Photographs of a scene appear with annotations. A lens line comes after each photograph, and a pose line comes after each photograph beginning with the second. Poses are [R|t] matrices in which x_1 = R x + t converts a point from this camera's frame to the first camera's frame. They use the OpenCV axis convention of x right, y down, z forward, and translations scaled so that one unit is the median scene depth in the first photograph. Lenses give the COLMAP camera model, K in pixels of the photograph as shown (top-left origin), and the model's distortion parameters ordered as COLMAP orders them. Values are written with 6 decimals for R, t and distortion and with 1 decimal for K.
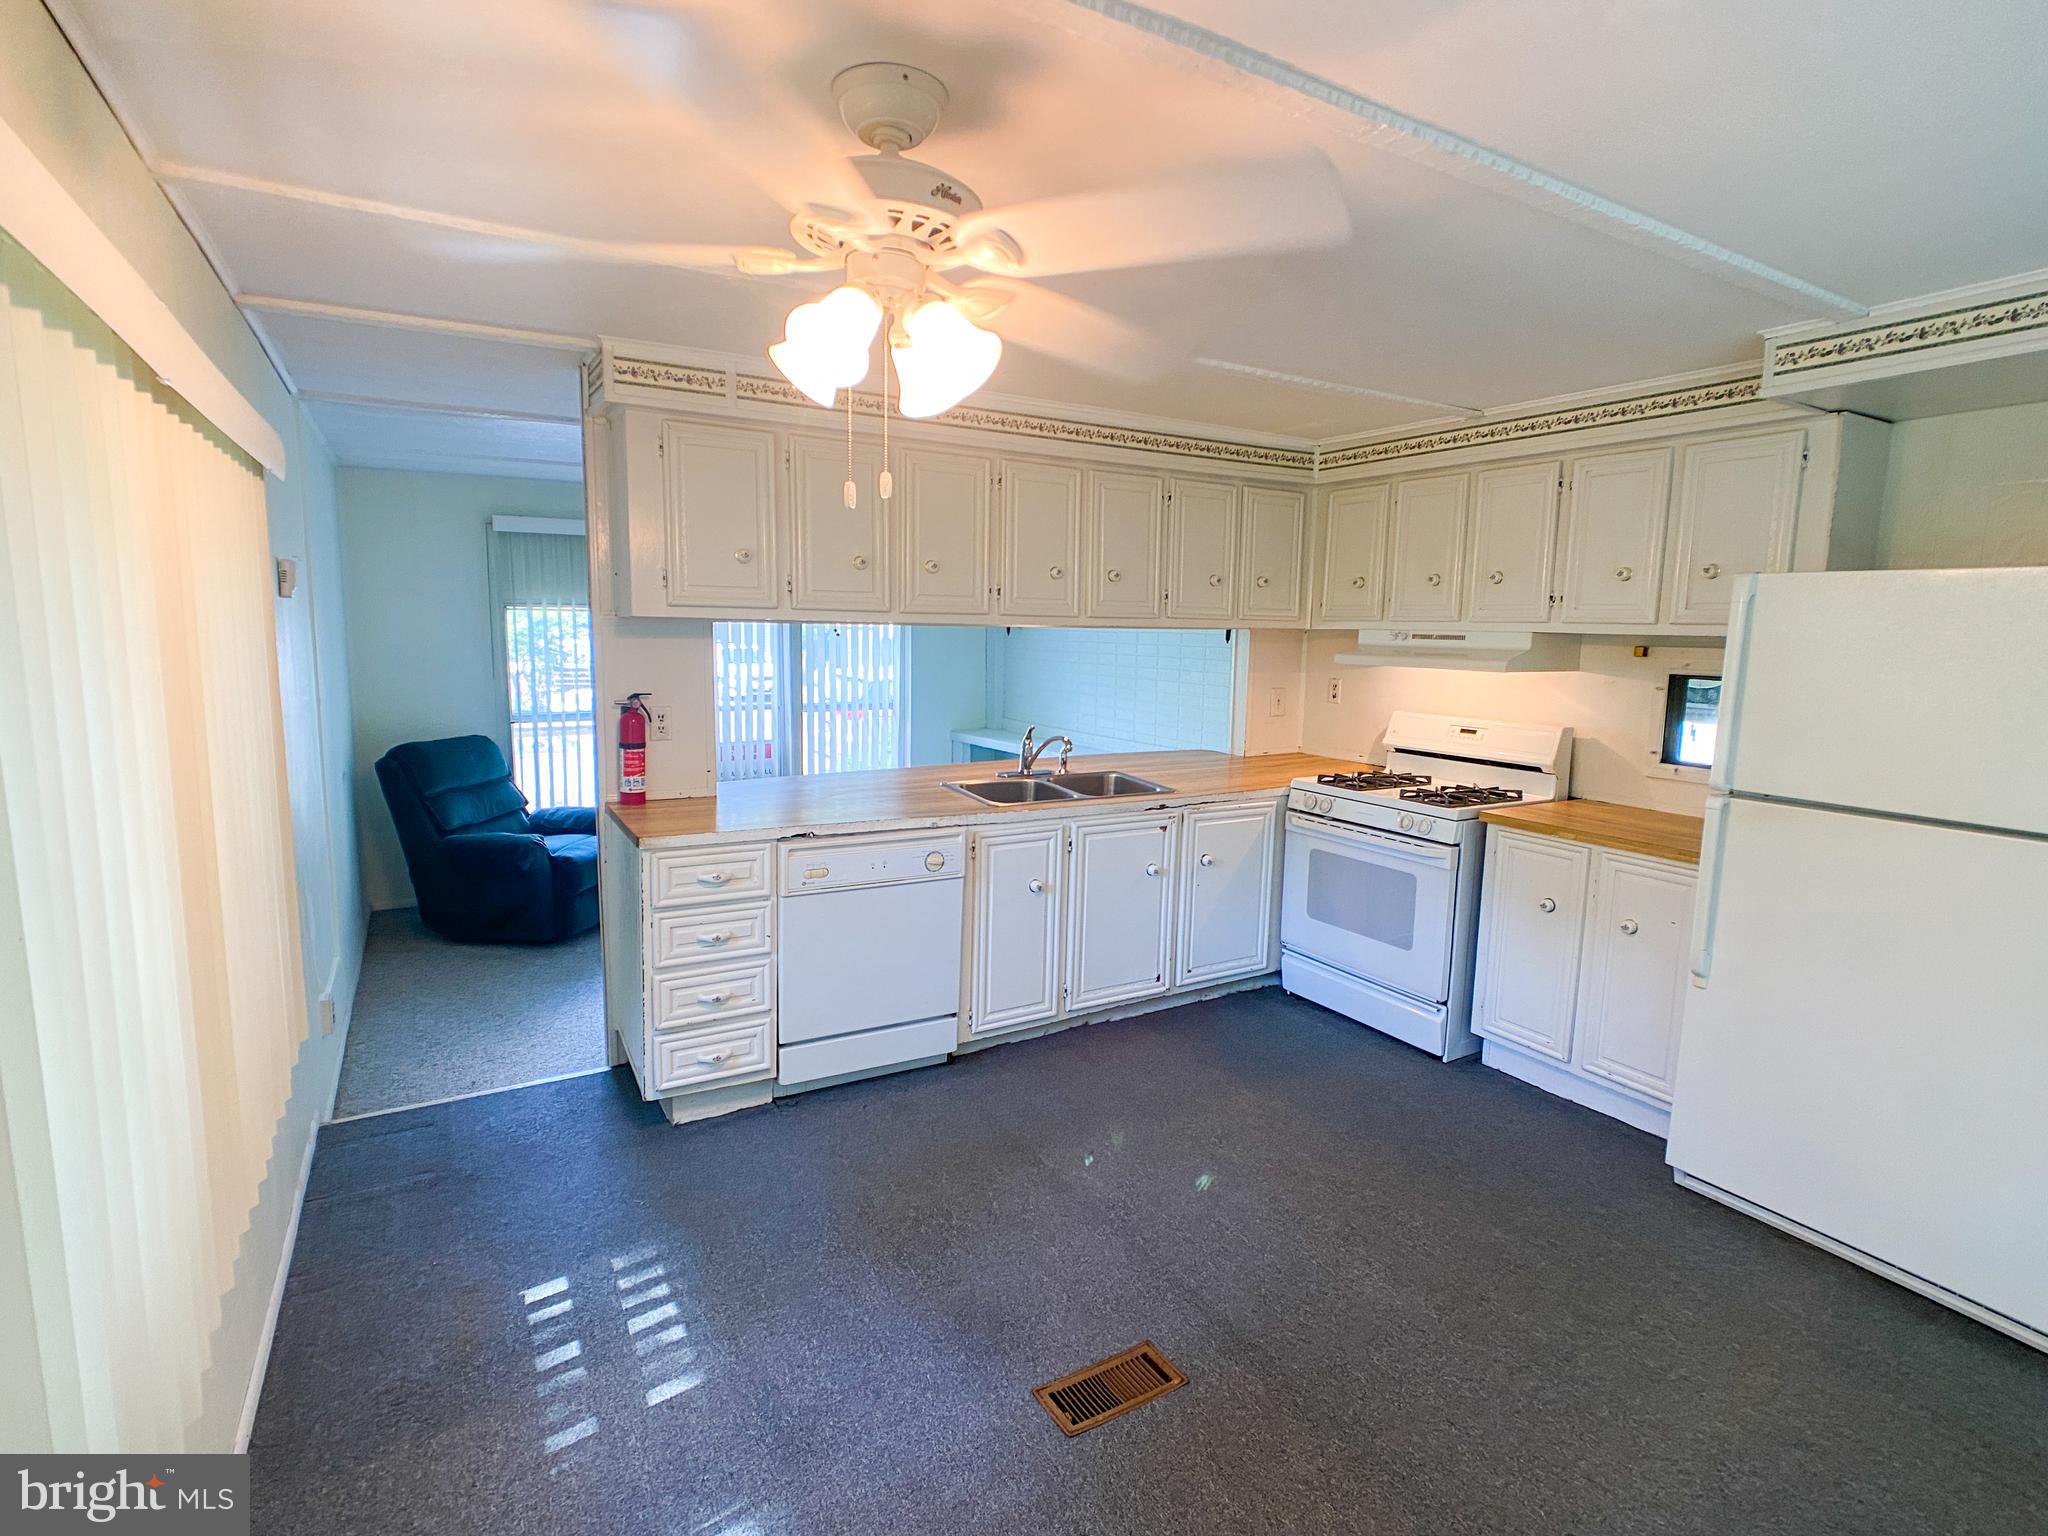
lens RADIAL K [[993.5, 0, 1024.1], [0, 993.5, 753.0], [0, 0, 1]] dist [-0.030703, 0.019530]
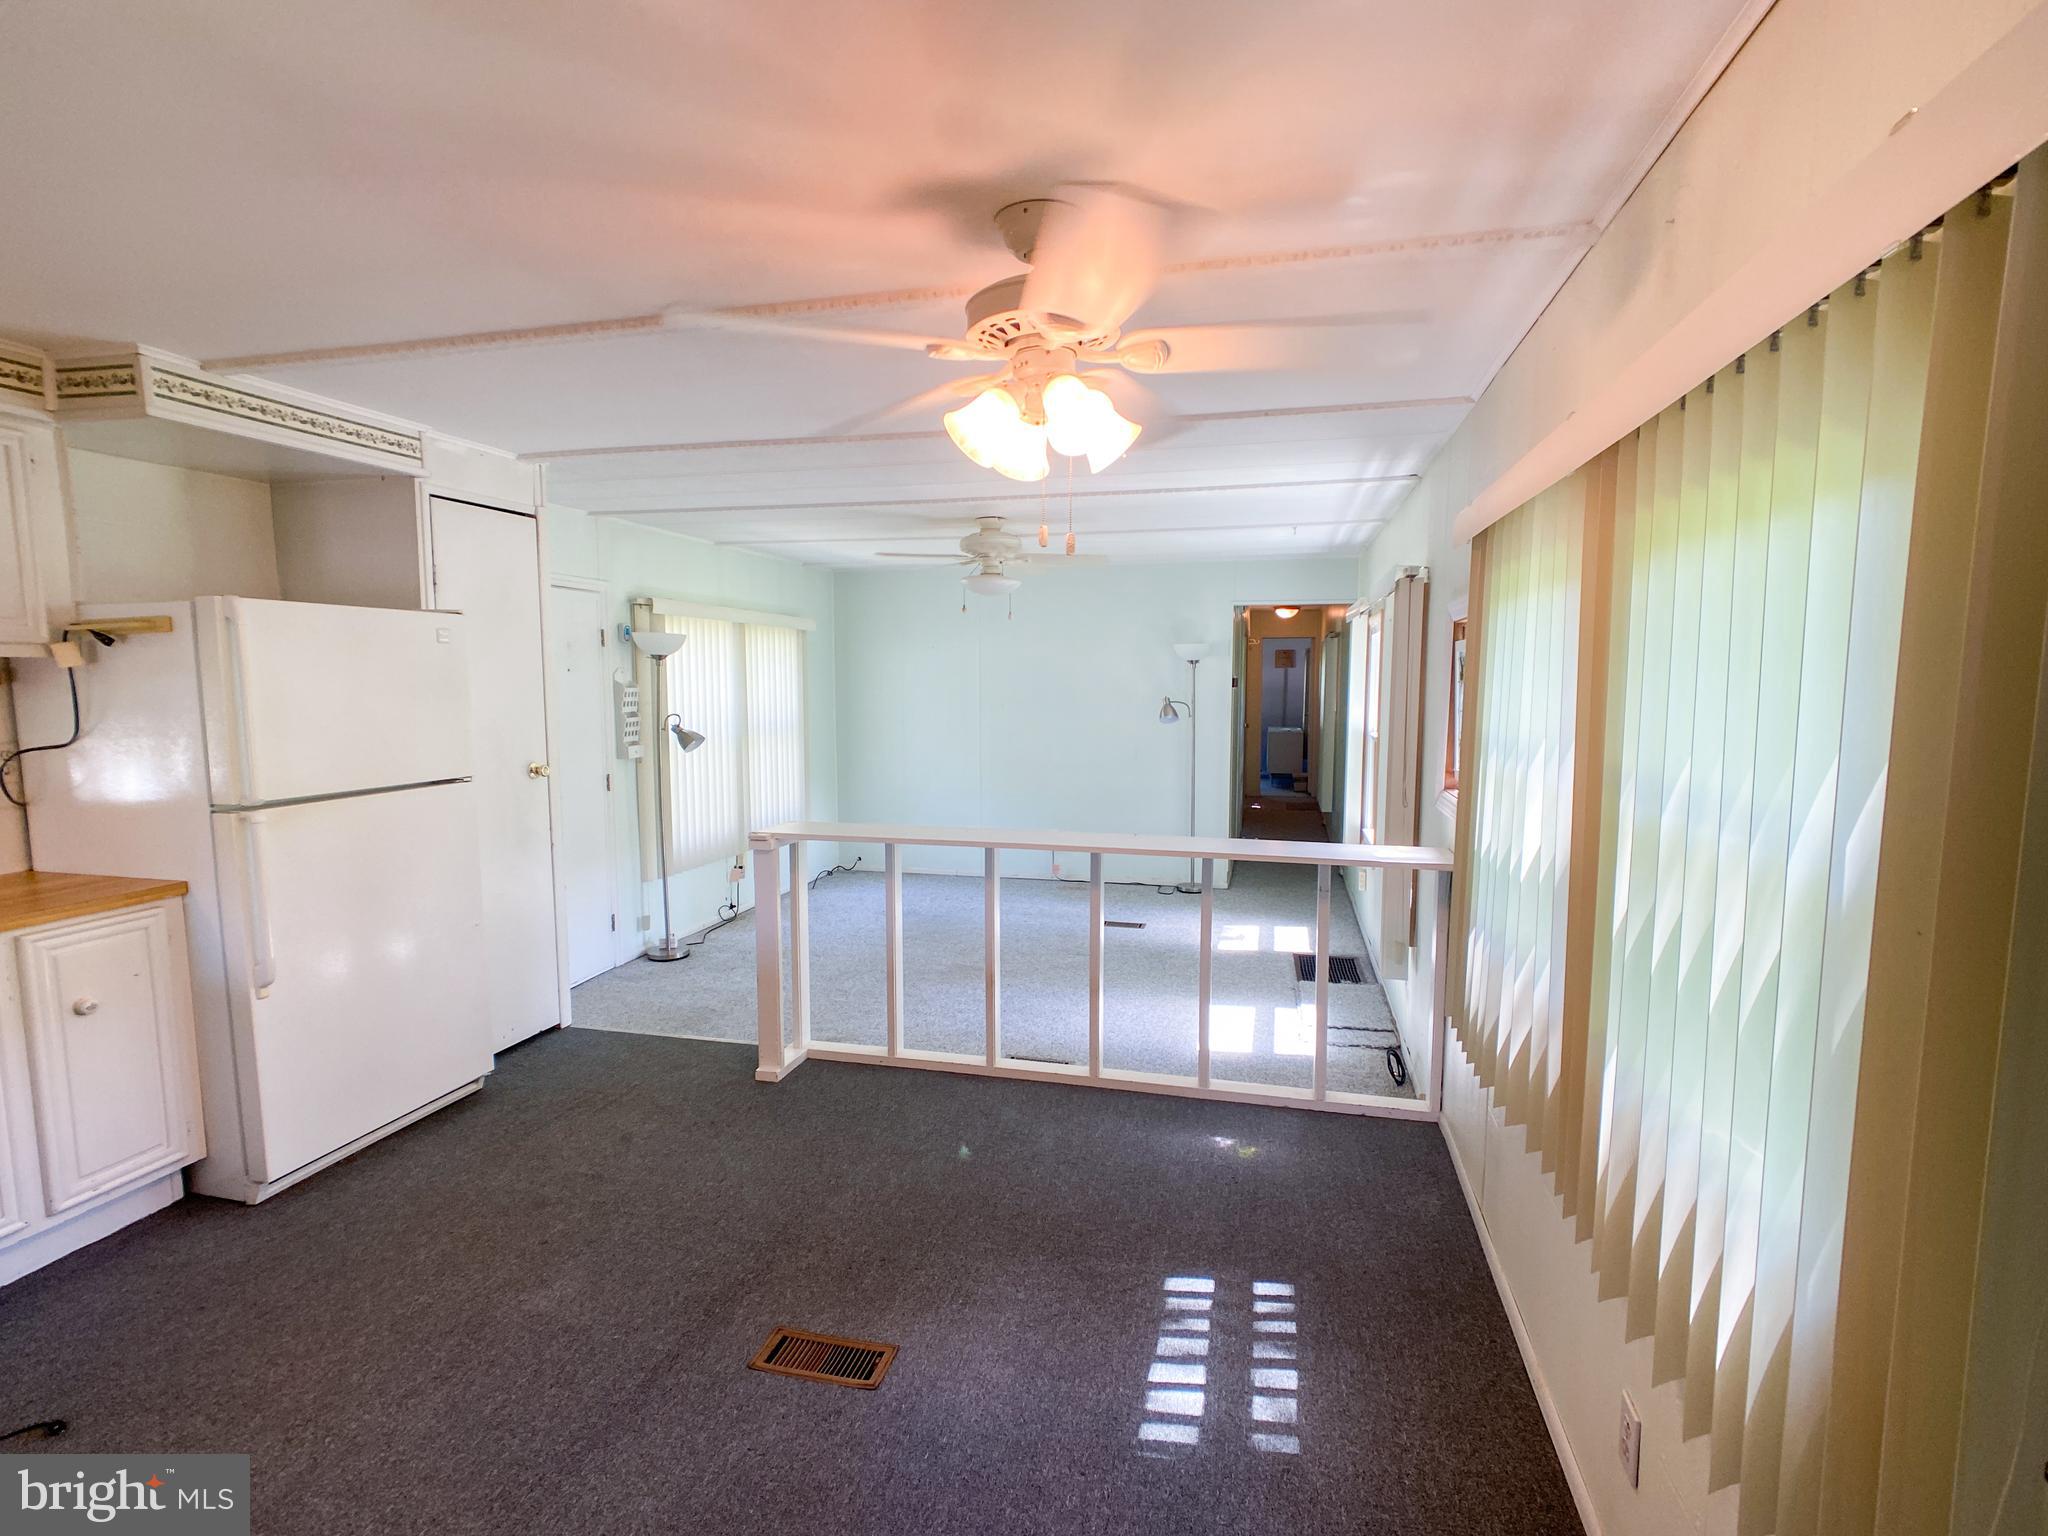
lens RADIAL K [[993.5, 0, 1024.1], [0, 993.5, 753.0], [0, 0, 1]] dist [-0.030703, 0.019530]
pose [[-0.706135, -0.073250, 0.704279, -0.438062], [0.080393, 0.979909, 0.182523, -0.102479], [-0.703499, 0.185505, -0.686059, 0.827942]]
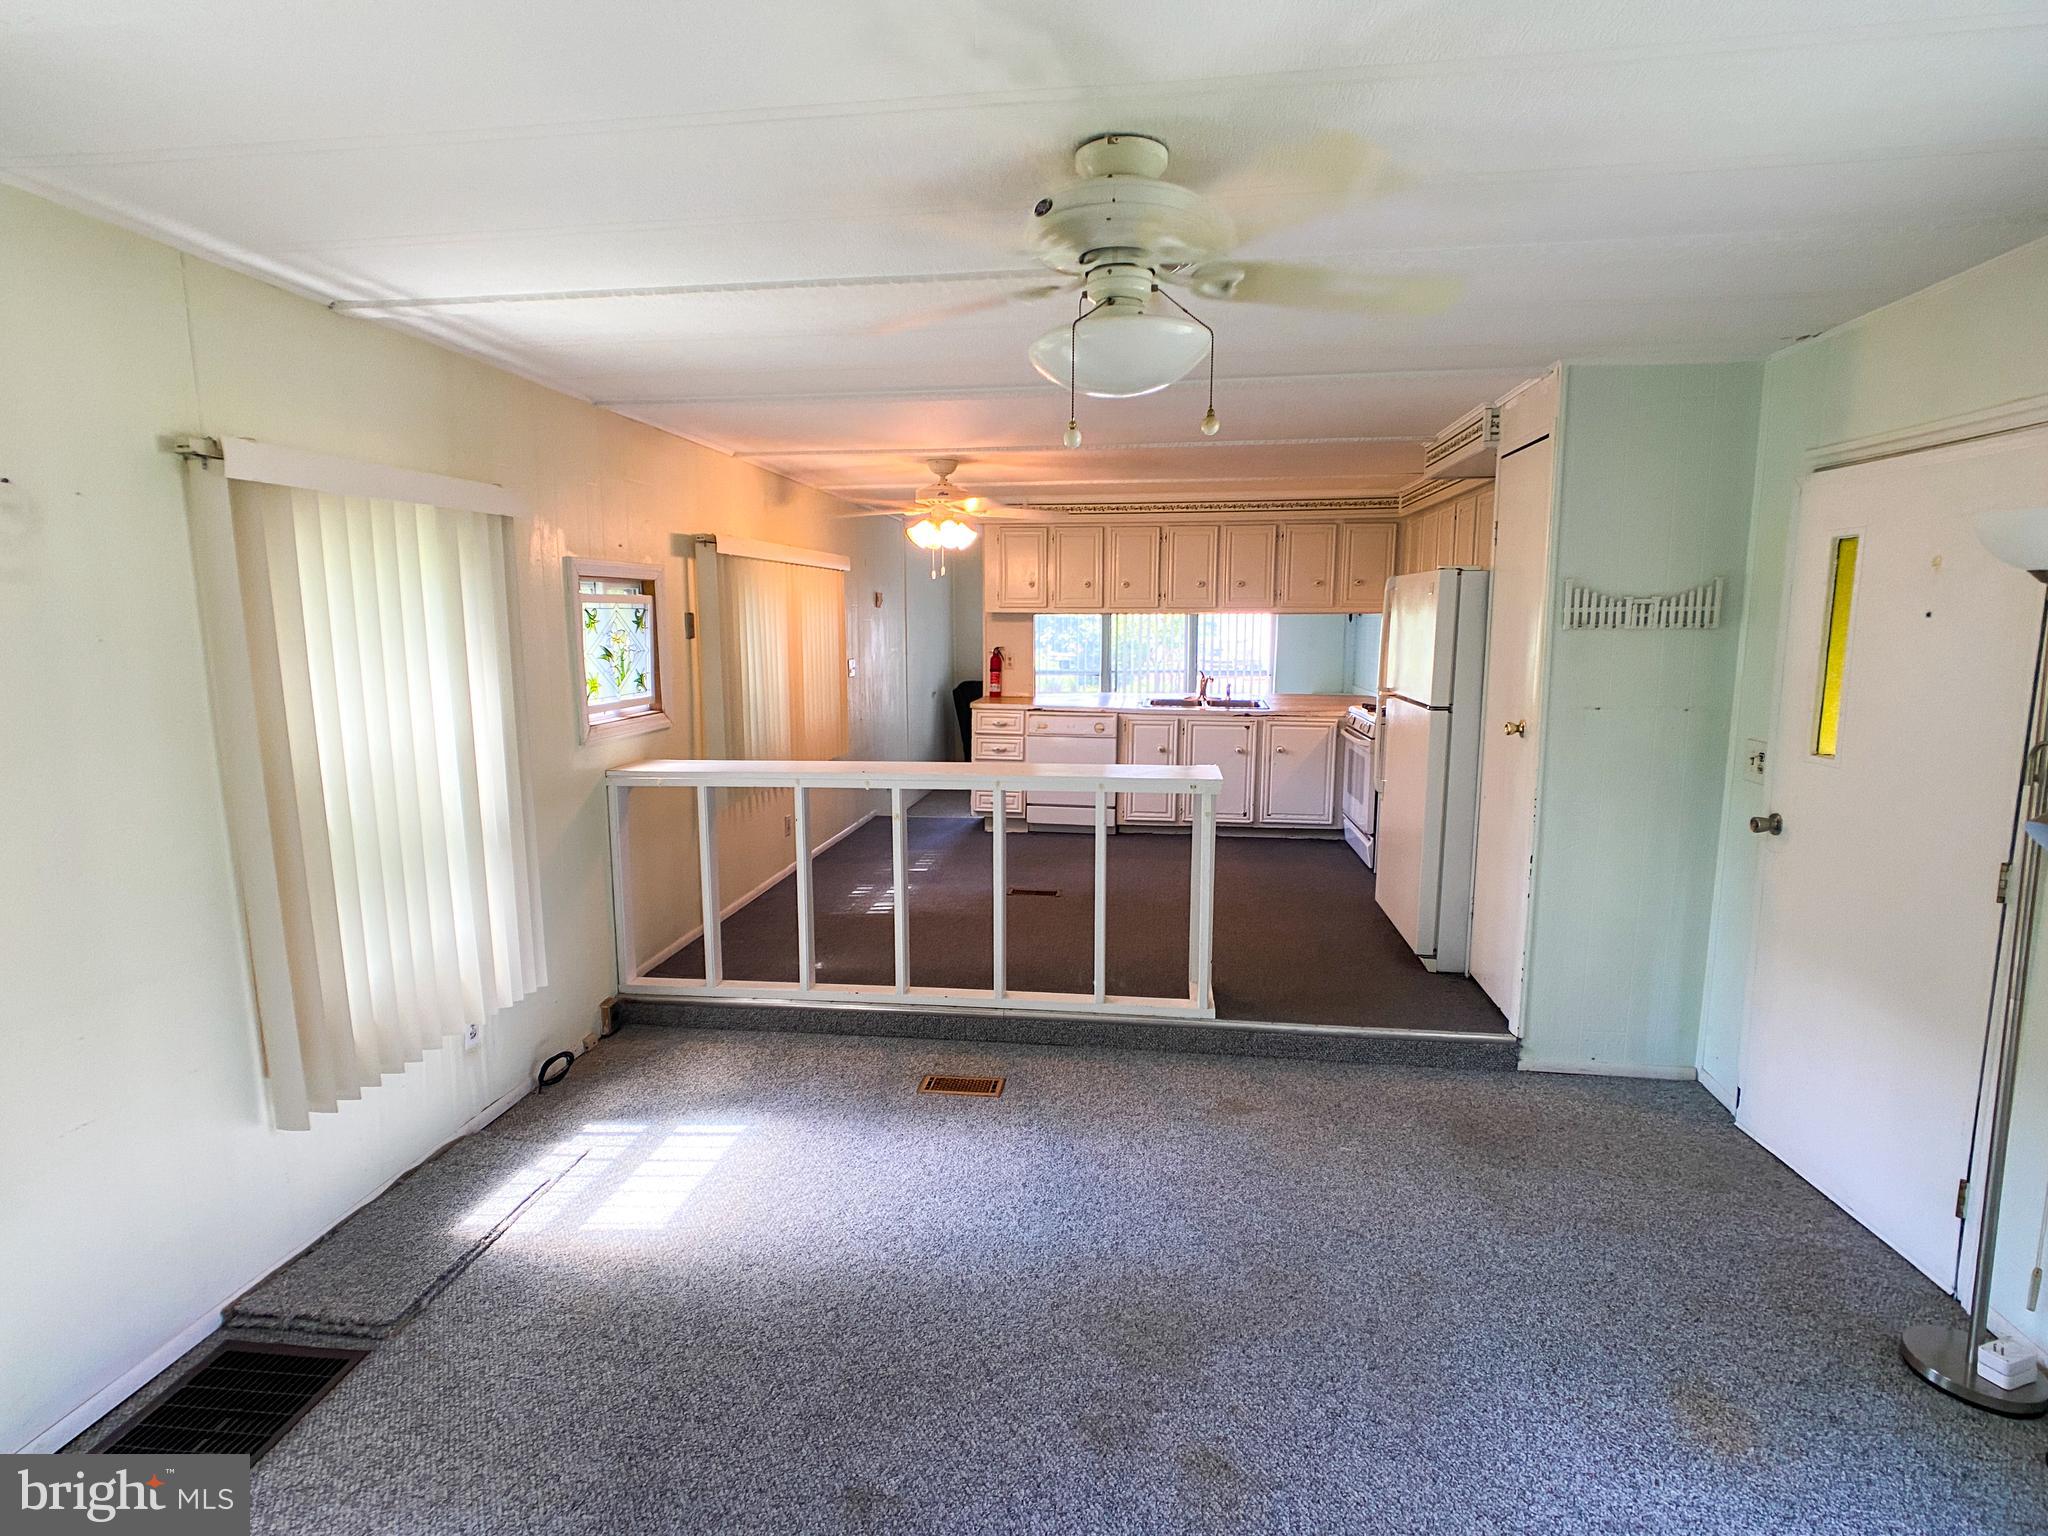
lens RADIAL K [[999.5, 0, 1024.4], [0, 999.5, 757.0], [0, 0, 1]] dist [-0.016774, 0.000585]
pose [[0.782024, 0.068528, -0.619470, 0.995556], [-0.066920, 0.997423, 0.025857, 0.116372], [0.619645, 0.021234, 0.784595, -0.672560]]
